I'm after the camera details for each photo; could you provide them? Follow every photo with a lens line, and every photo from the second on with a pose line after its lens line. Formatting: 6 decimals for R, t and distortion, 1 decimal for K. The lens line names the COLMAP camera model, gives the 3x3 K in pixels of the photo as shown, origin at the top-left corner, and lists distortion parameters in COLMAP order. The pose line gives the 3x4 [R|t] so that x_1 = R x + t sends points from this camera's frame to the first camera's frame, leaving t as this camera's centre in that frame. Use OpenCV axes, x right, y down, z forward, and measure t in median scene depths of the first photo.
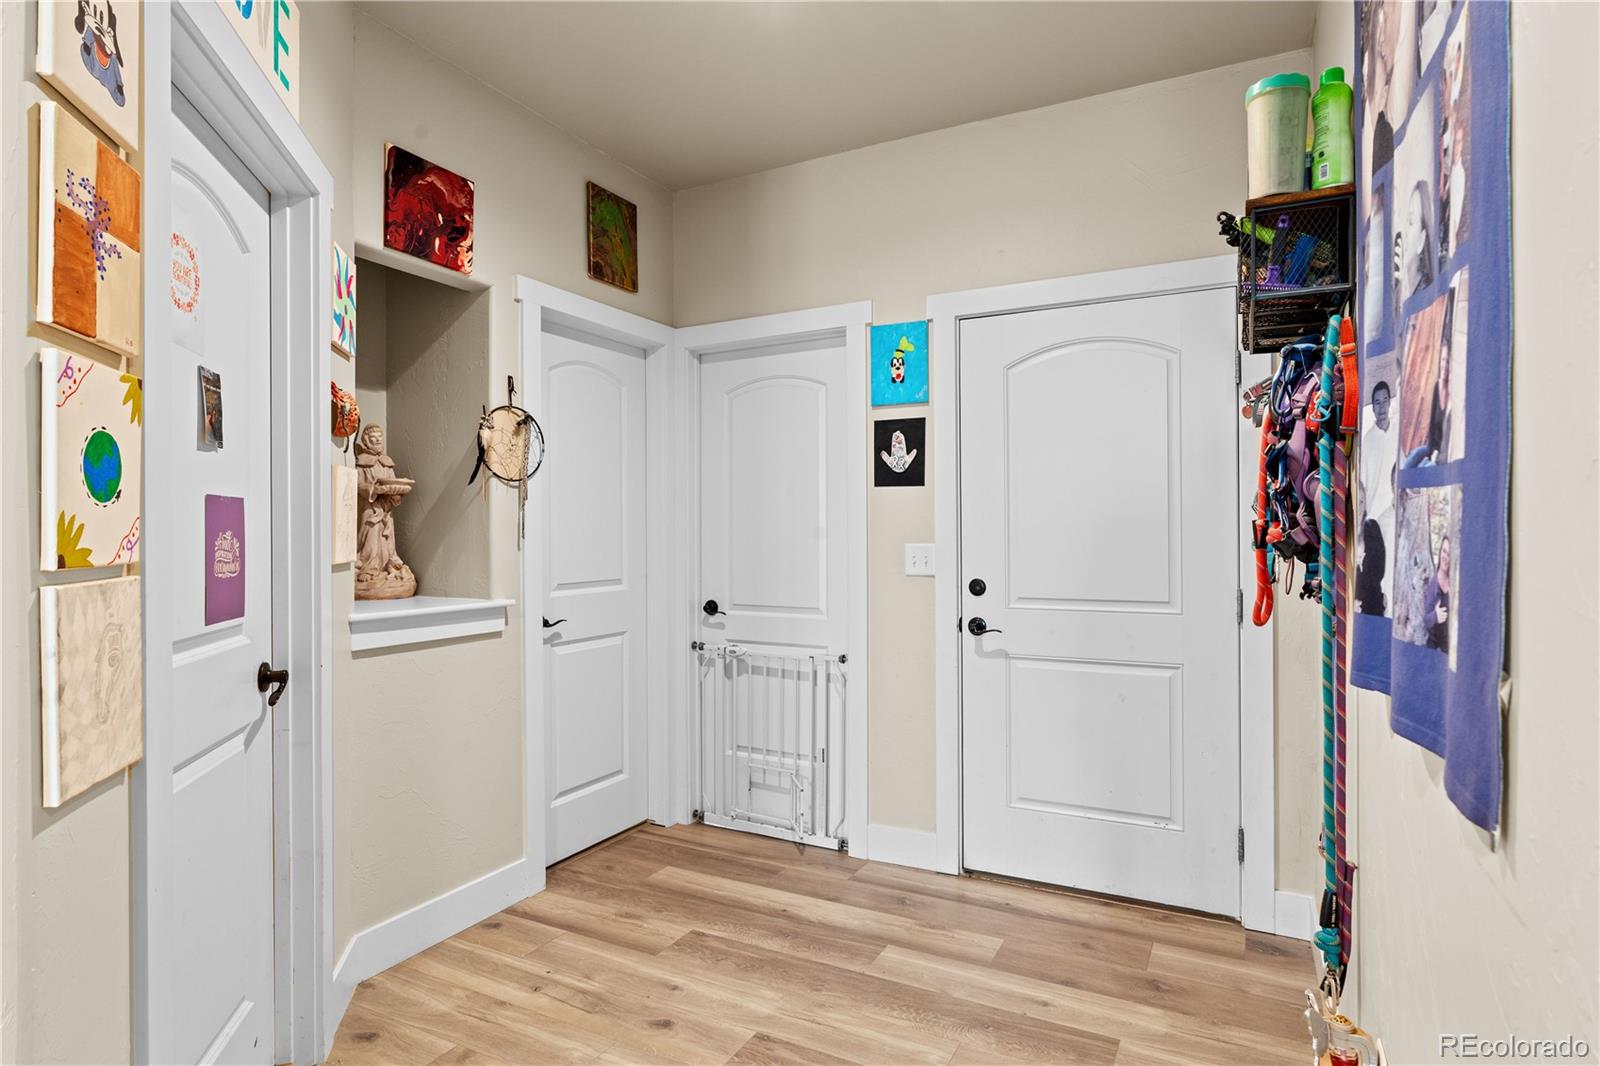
lens RADIAL K [[821.2, 0, 857.6], [0, 821.2, 524.6], [0, 0, 1]] dist [0.007651, 0.000747]
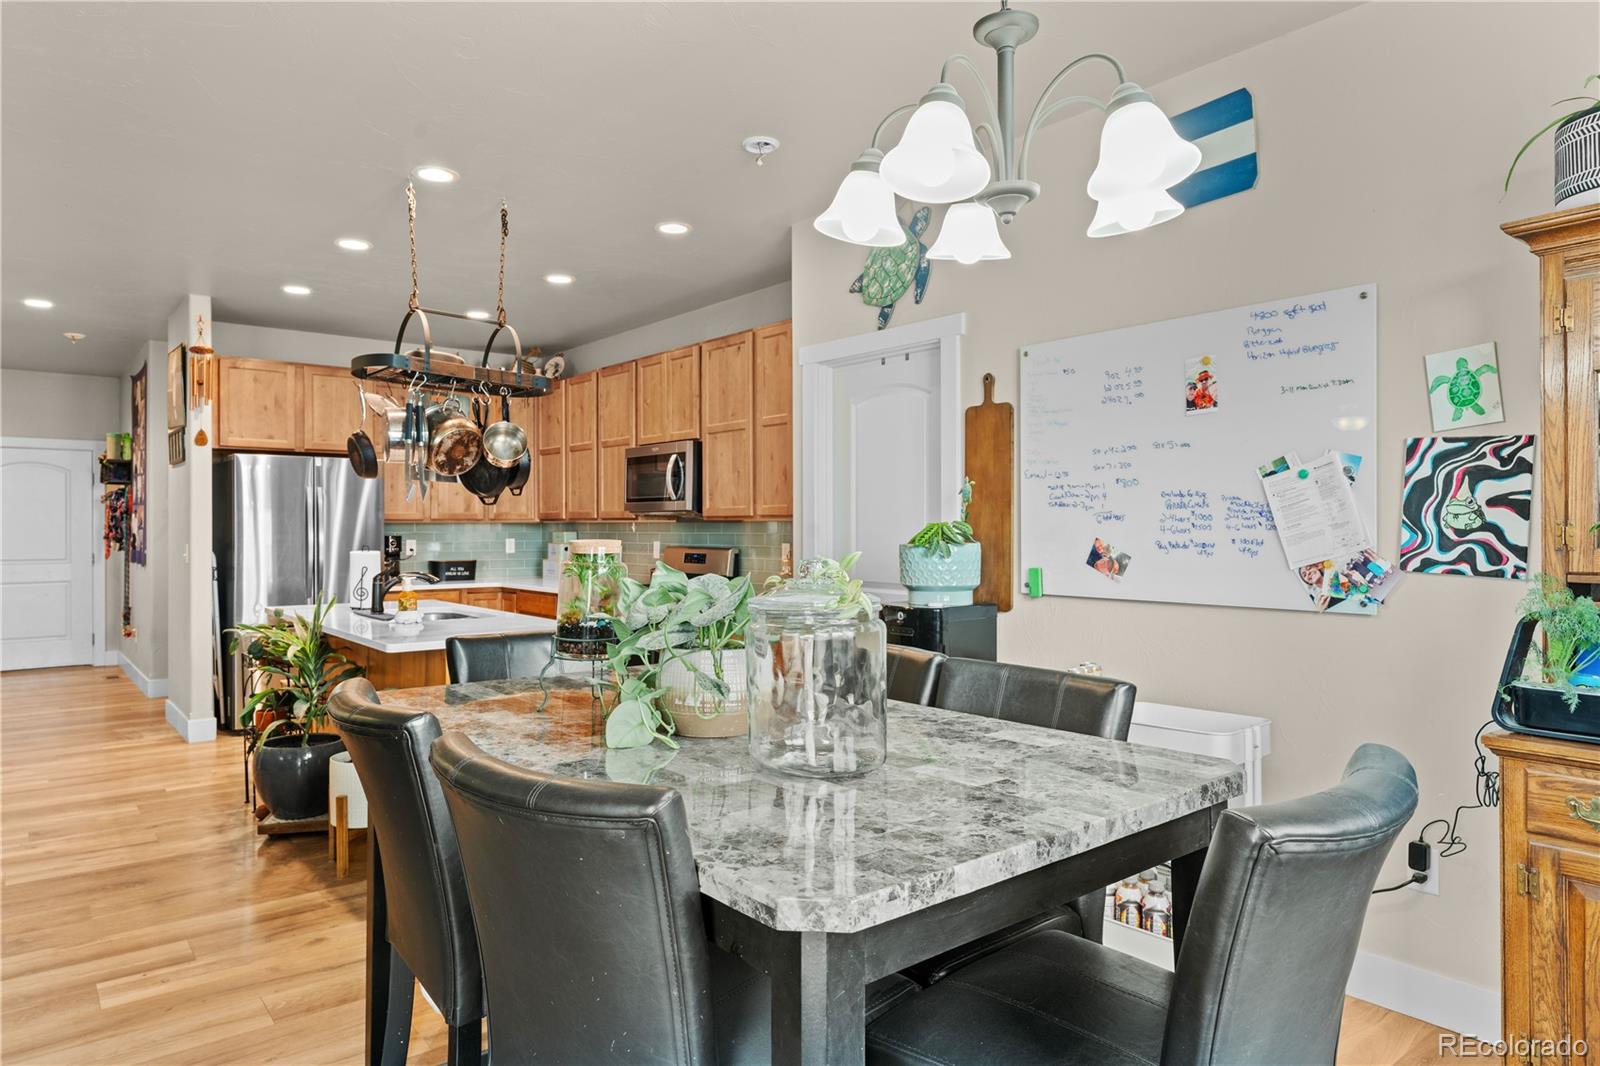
lens RADIAL K [[1007.5, 0, 807.6], [0, 1007.5, 517.4], [0, 0, 1]] dist [-0.014859, 0.007140]
pose [[0.429621, 0.007379, 0.902979, -2.240092], [-0.007346, 0.999962, -0.004676, -0.072219], [-0.902979, -0.004624, 0.429659, -3.812373]]
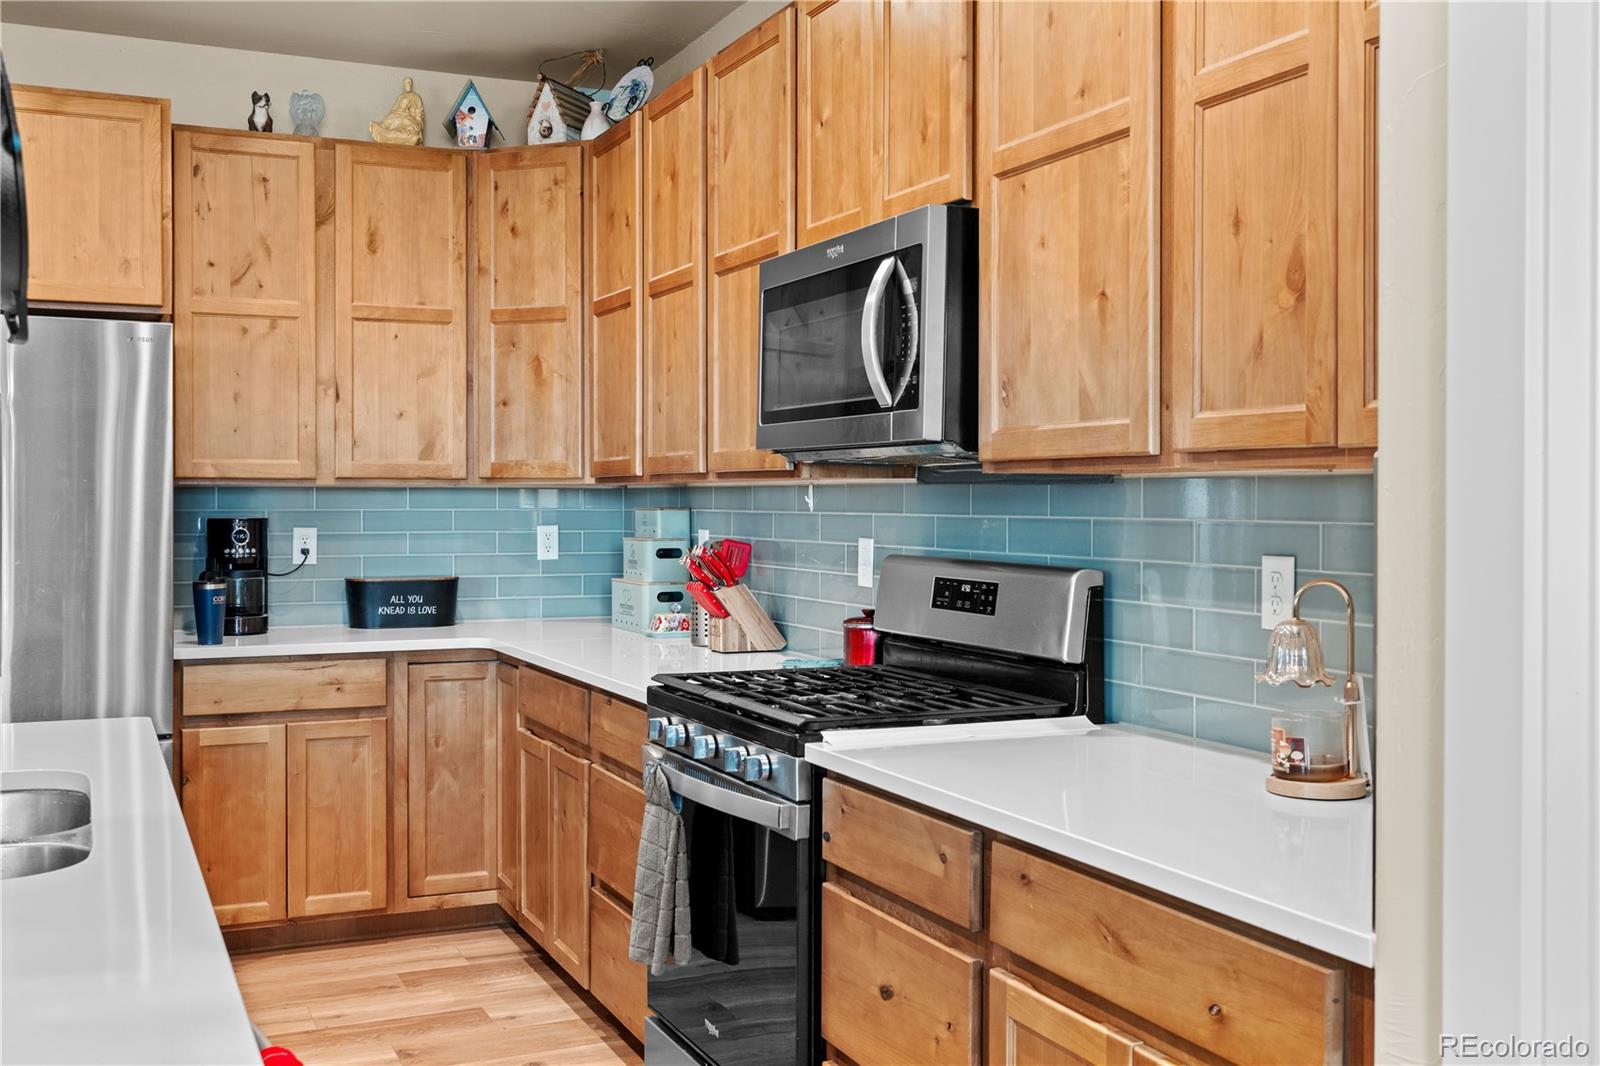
lens RADIAL K [[1587.6, 0, 778.7], [0, 1587.6, 504.7], [0, 0, 1]] dist [0.006384, 0.000000]
pose [[0.655925, -0.005159, 0.754808, -0.770074], [-0.006615, 0.999899, 0.012583, -0.066667], [-0.754797, -0.013246, 0.655825, -2.986608]]
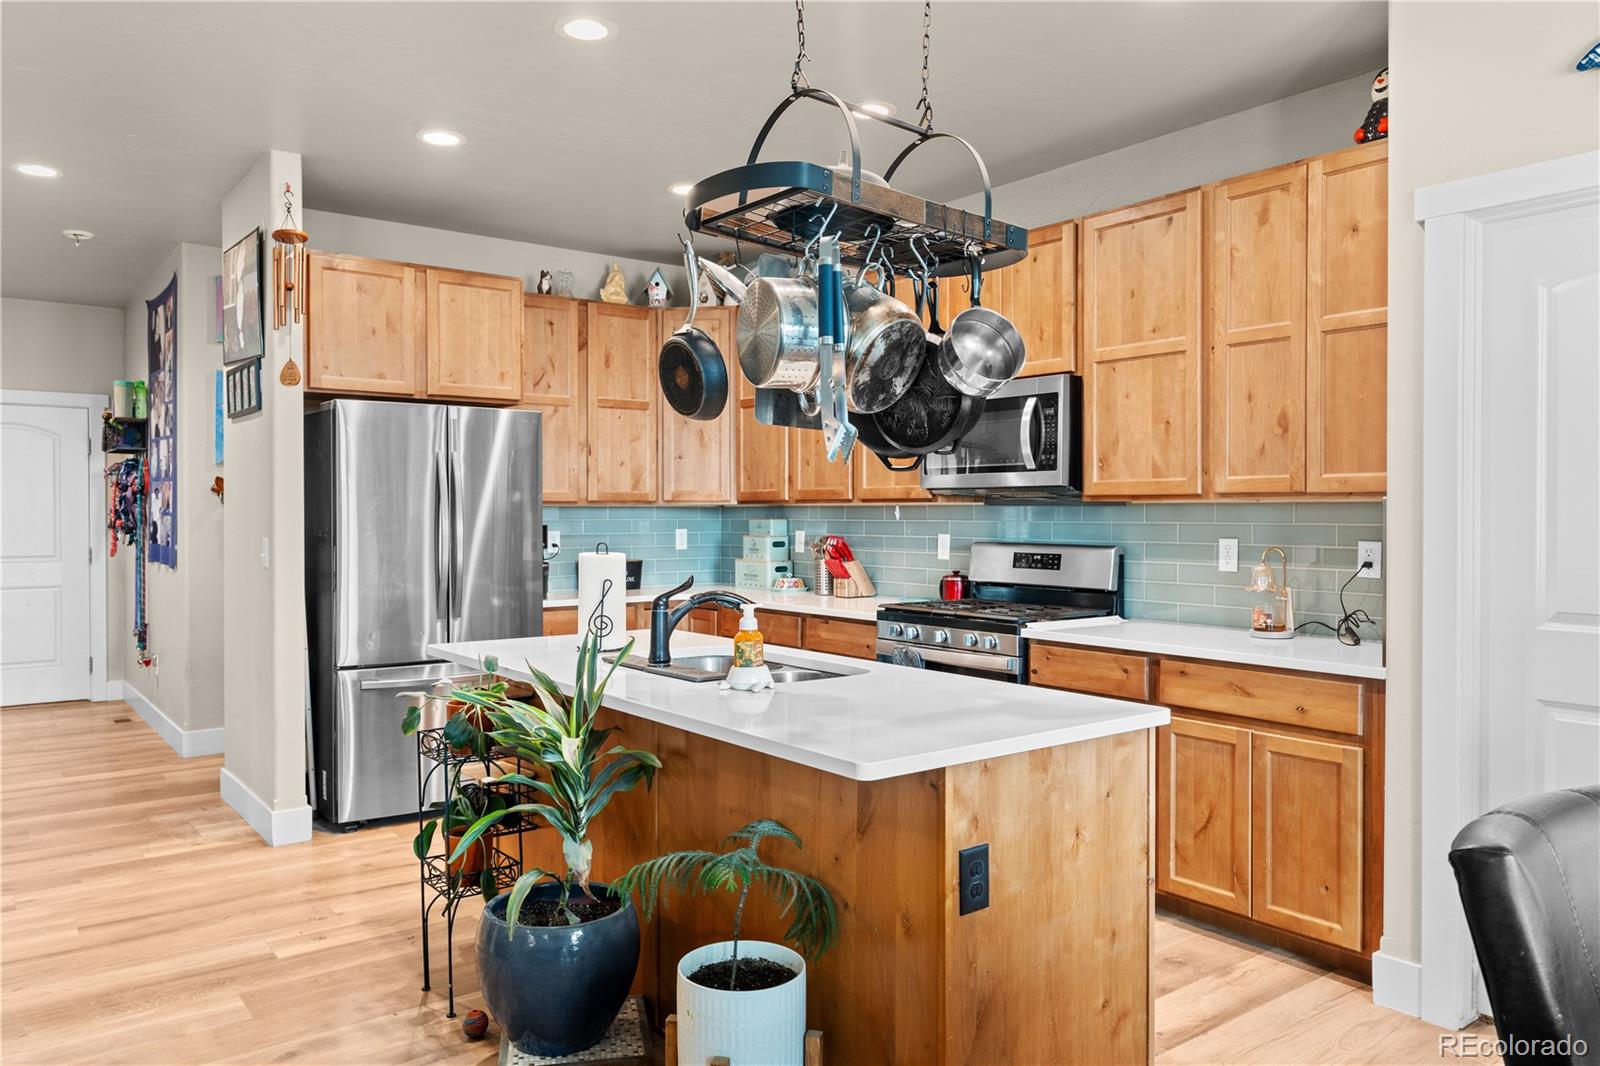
lens RADIAL K [[1142.0, 0, 789.6], [0, 1142.0, 516.4], [0, 0, 1]] dist [-0.001456, -0.003746]
pose [[0.464390, -0.006603, 0.885606, -1.785007], [-0.007083, 0.999913, 0.011170, -0.069390], [-0.885602, -0.011460, 0.464303, -2.696522]]
